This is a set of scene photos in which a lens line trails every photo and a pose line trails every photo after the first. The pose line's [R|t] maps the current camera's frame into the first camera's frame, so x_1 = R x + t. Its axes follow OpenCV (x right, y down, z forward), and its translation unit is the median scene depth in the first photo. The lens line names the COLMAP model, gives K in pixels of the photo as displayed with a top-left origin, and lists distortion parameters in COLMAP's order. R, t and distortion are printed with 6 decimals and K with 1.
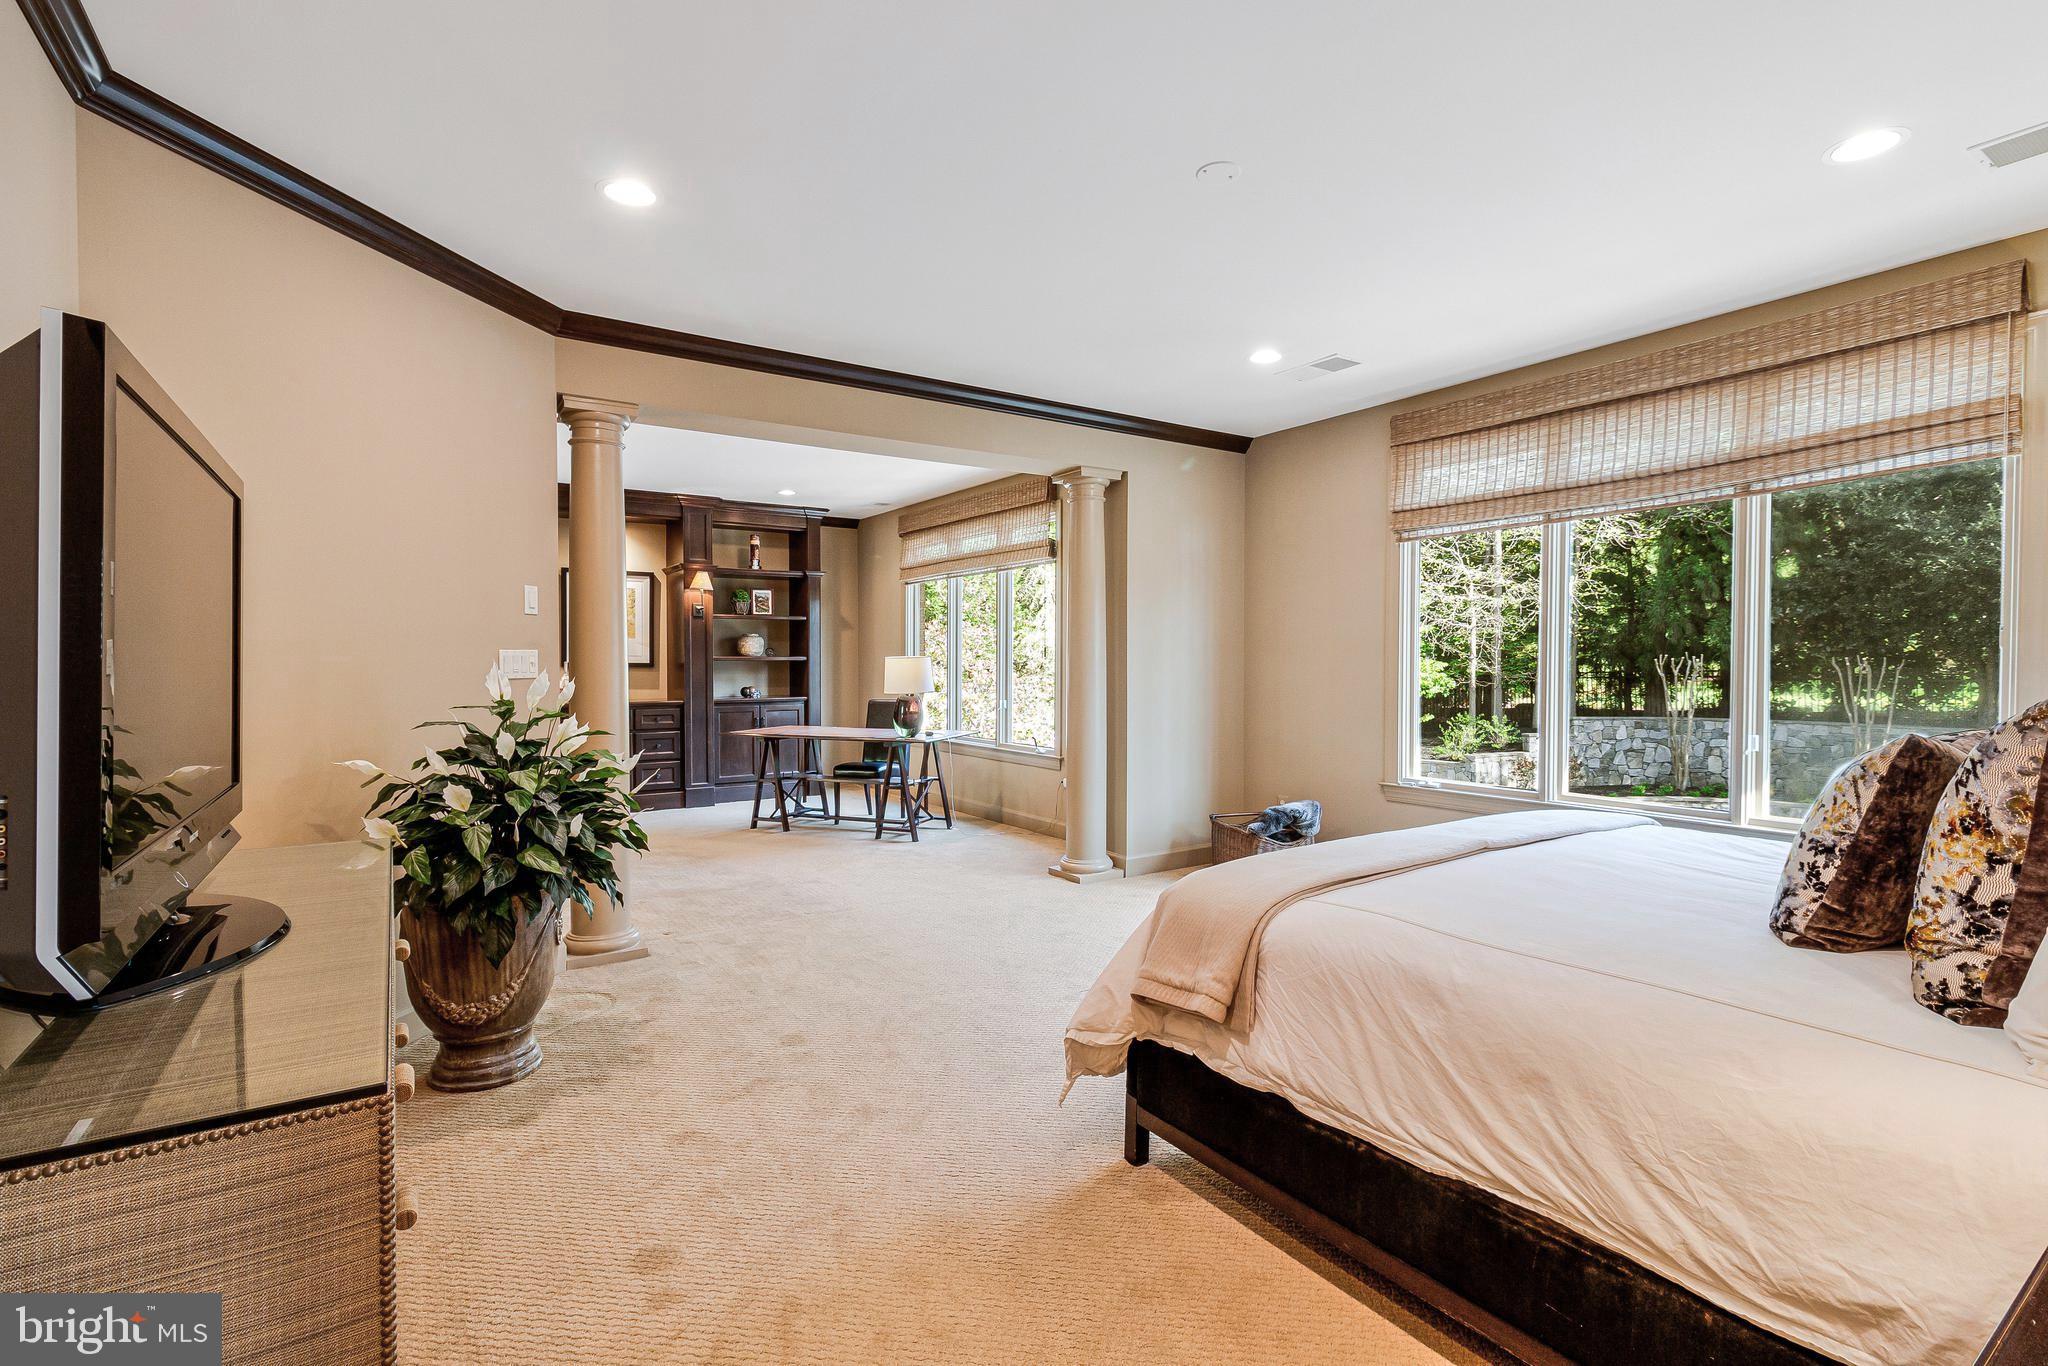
lens RADIAL K [[957.7, 0, 1027.4], [0, 957.7, 678.0], [0, 0, 1]] dist [0.012659, -0.002971]
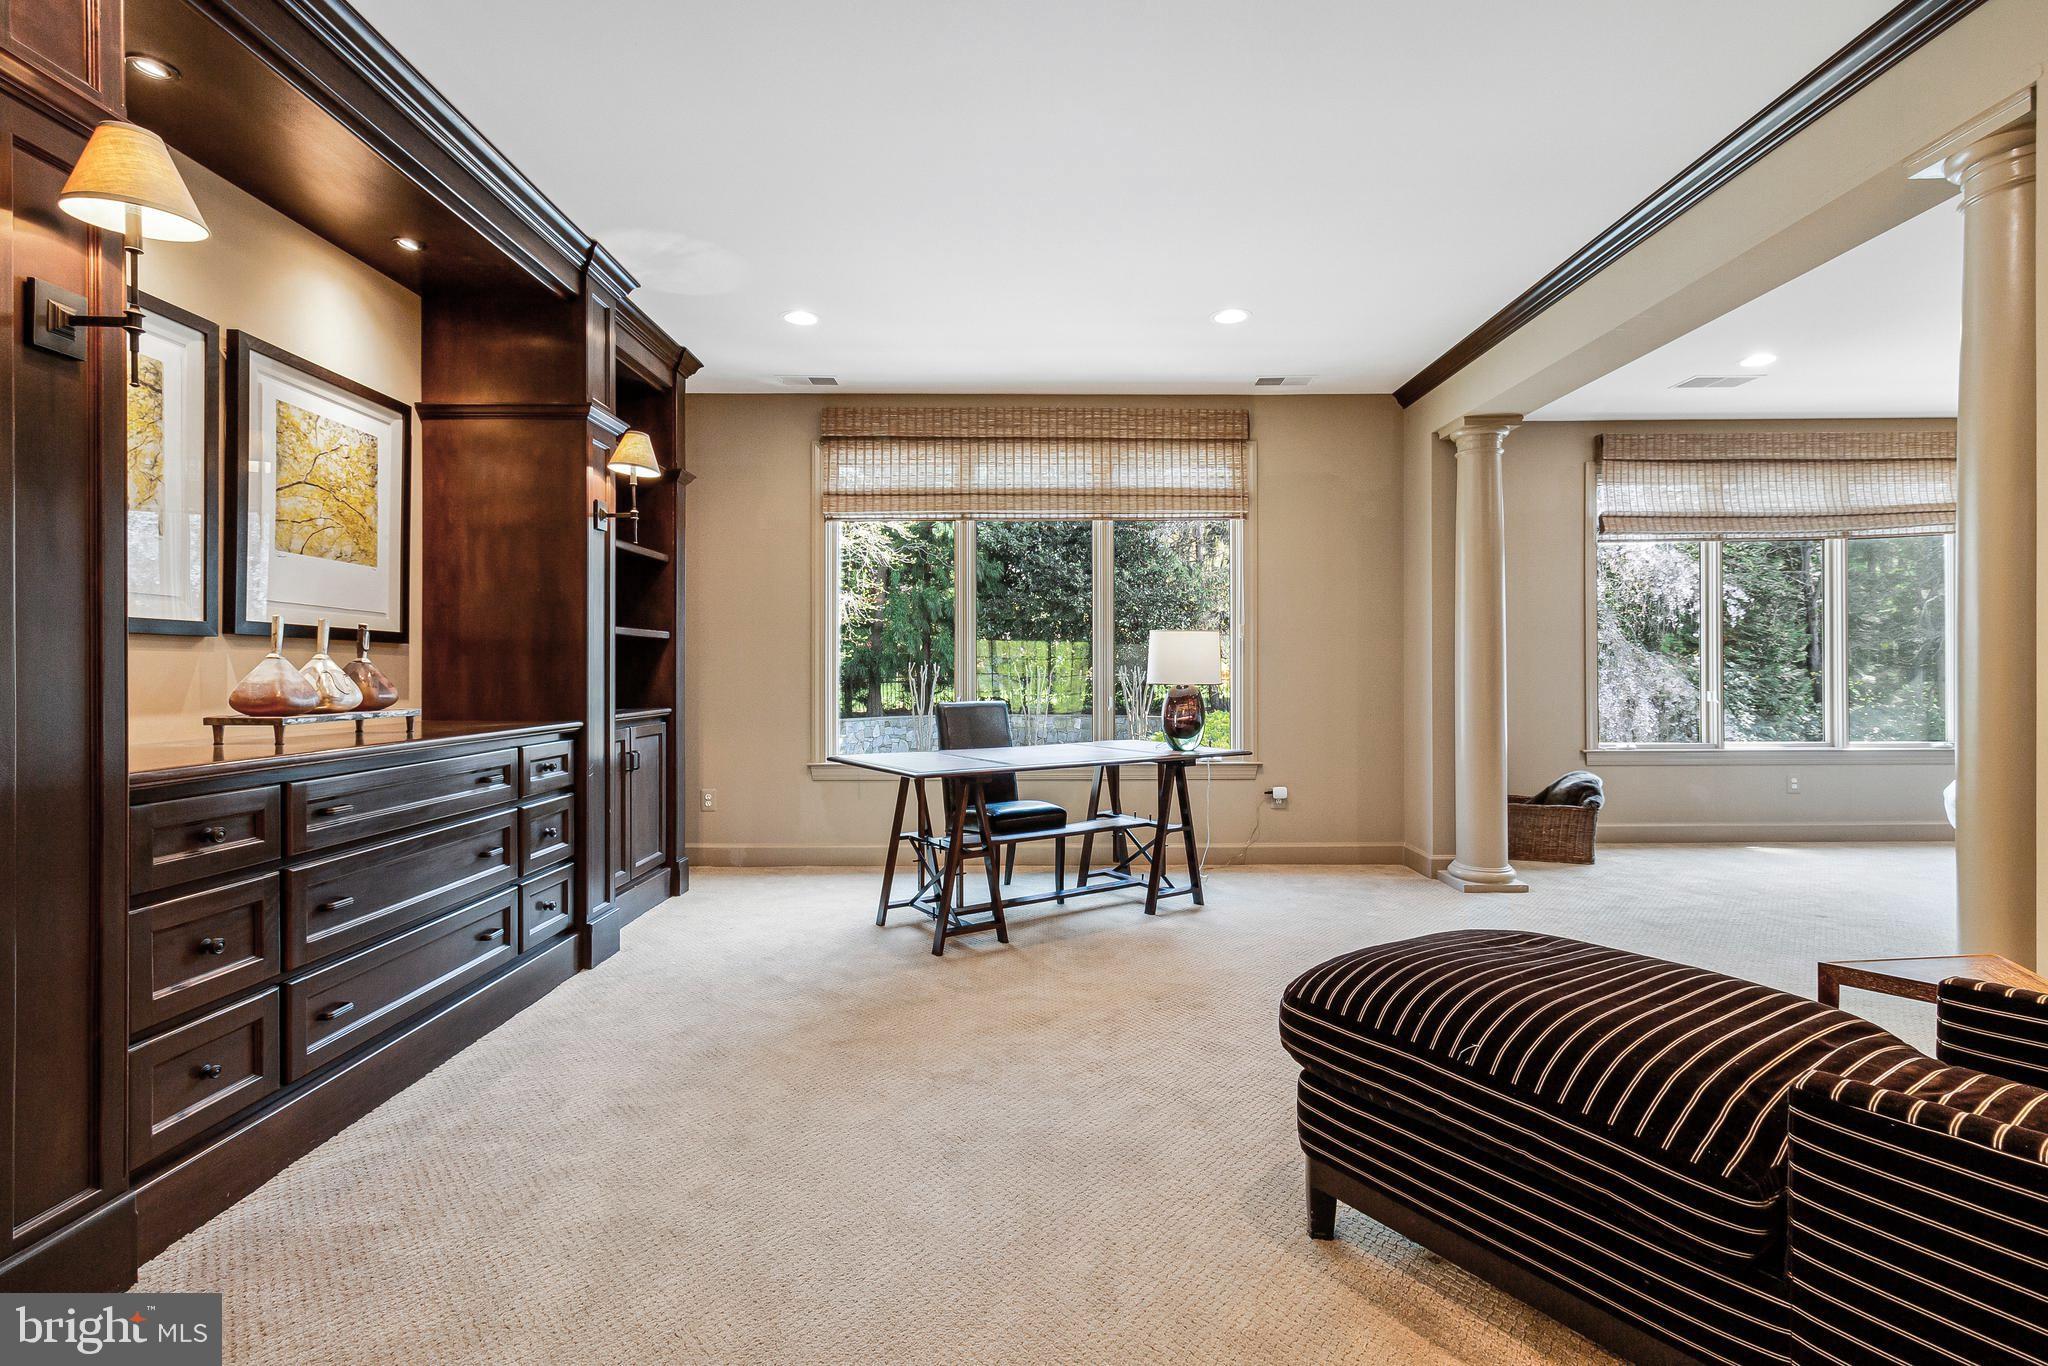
lens RADIAL K [[957.7, 0, 1031.6], [0, 957.7, 674.4], [0, 0, 1]] dist [0.012659, -0.002971]
pose [[0.545704, -0.002814, 0.837973, -1.077149], [0.019952, 0.999755, -0.009636, 0.019417], [-0.837740, 0.021977, 0.545626, 1.041276]]
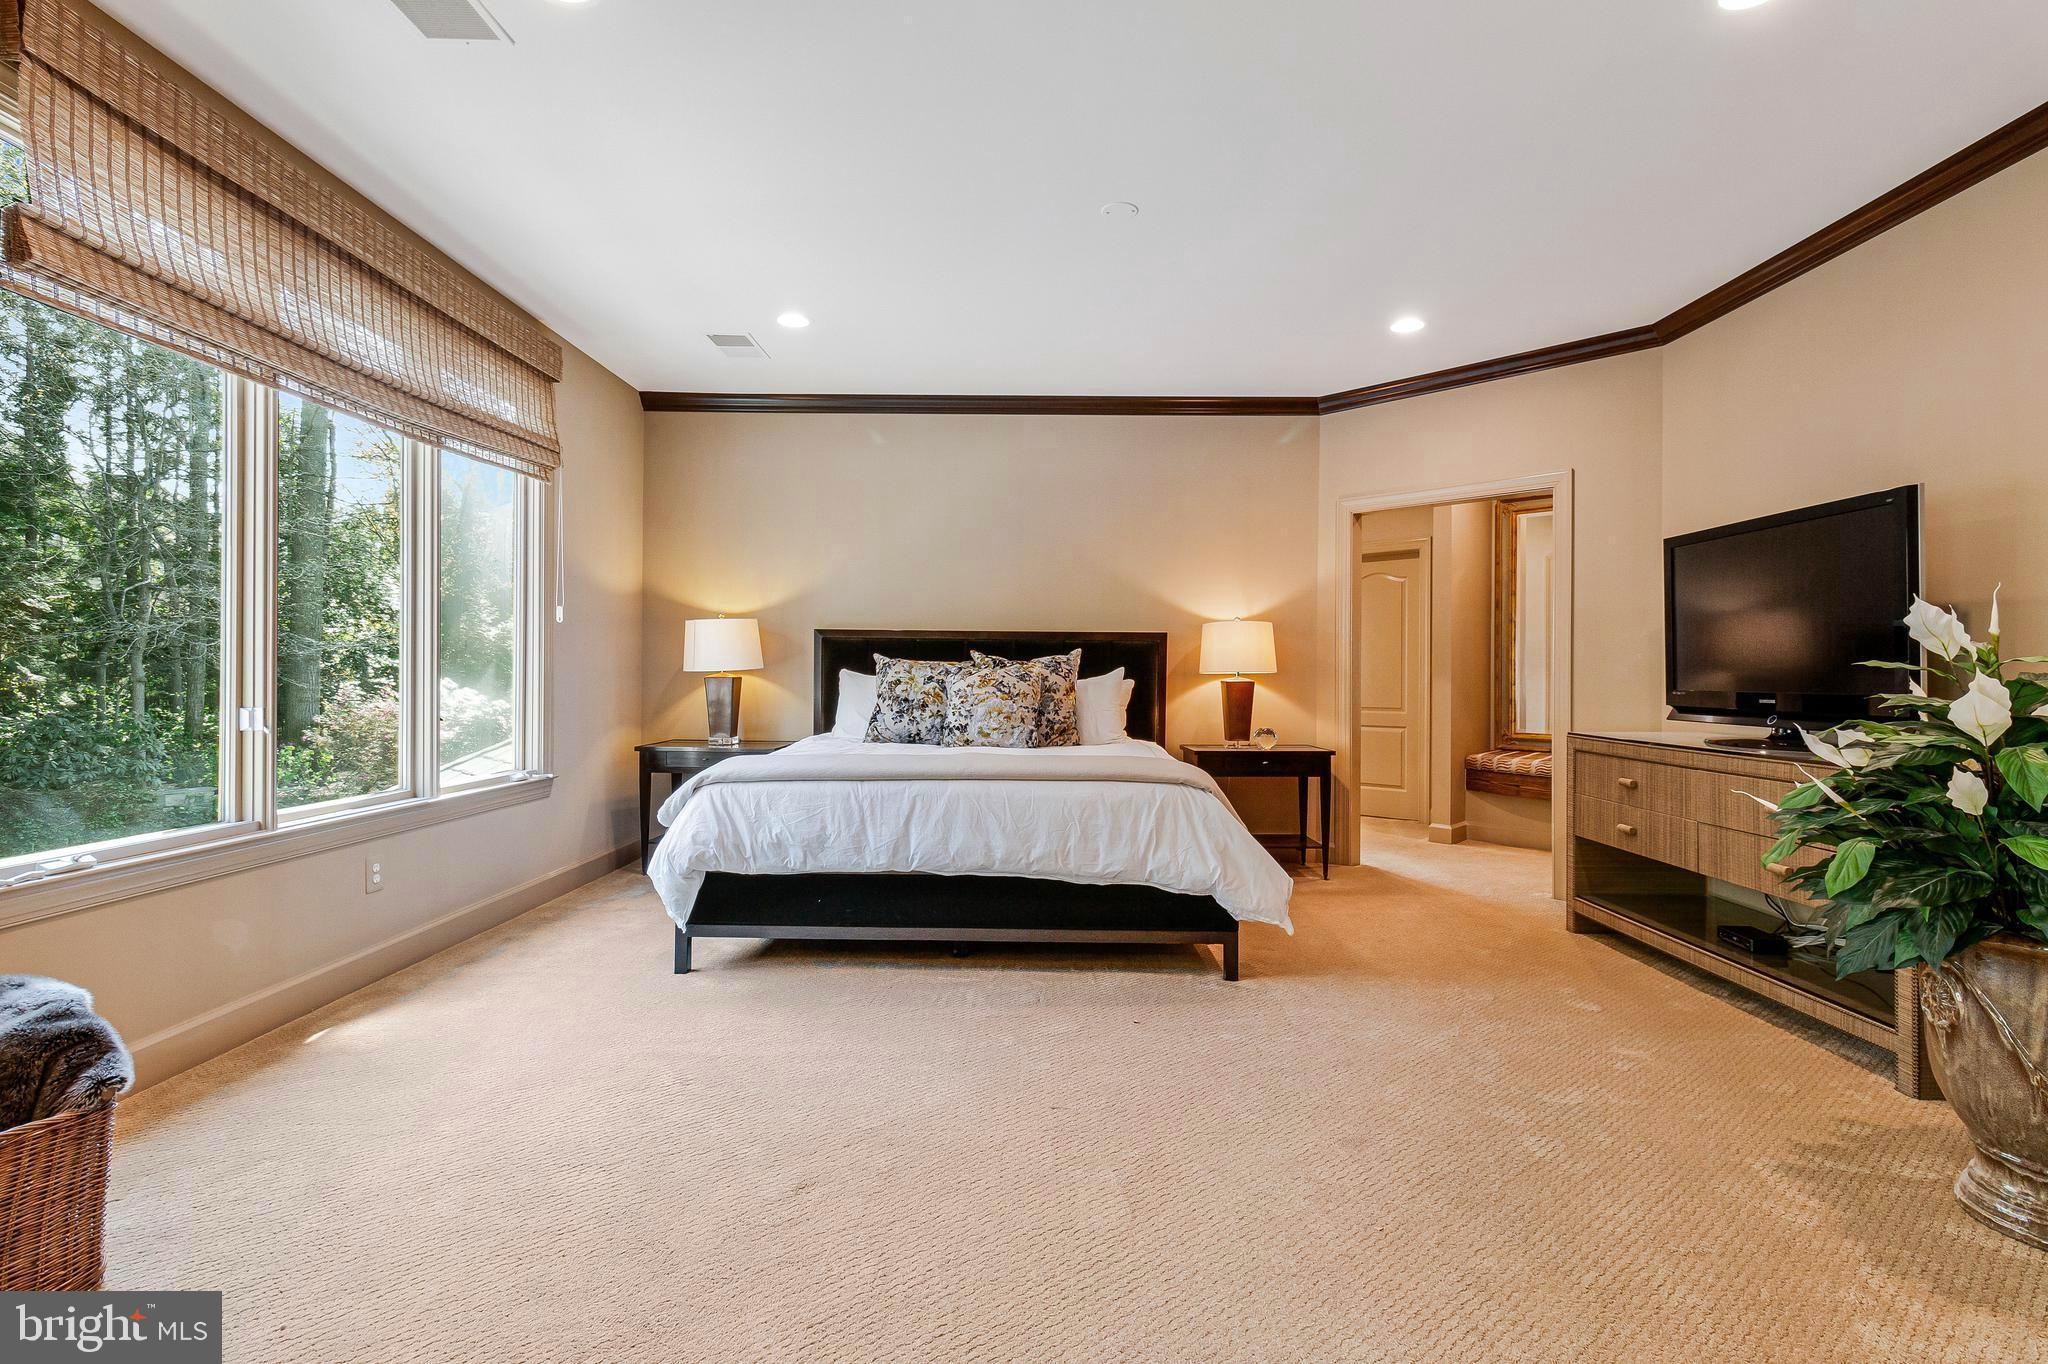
lens RADIAL K [[957.7, 0, 1029.1], [0, 957.7, 676.2], [0, 0, 1]] dist [0.012659, -0.002971]
pose [[-0.832572, -0.005983, 0.553885, -0.221322], [0.003878, 0.999854, 0.016630, 0.019861], [-0.553904, 0.015993, -0.832427, 1.216790]]
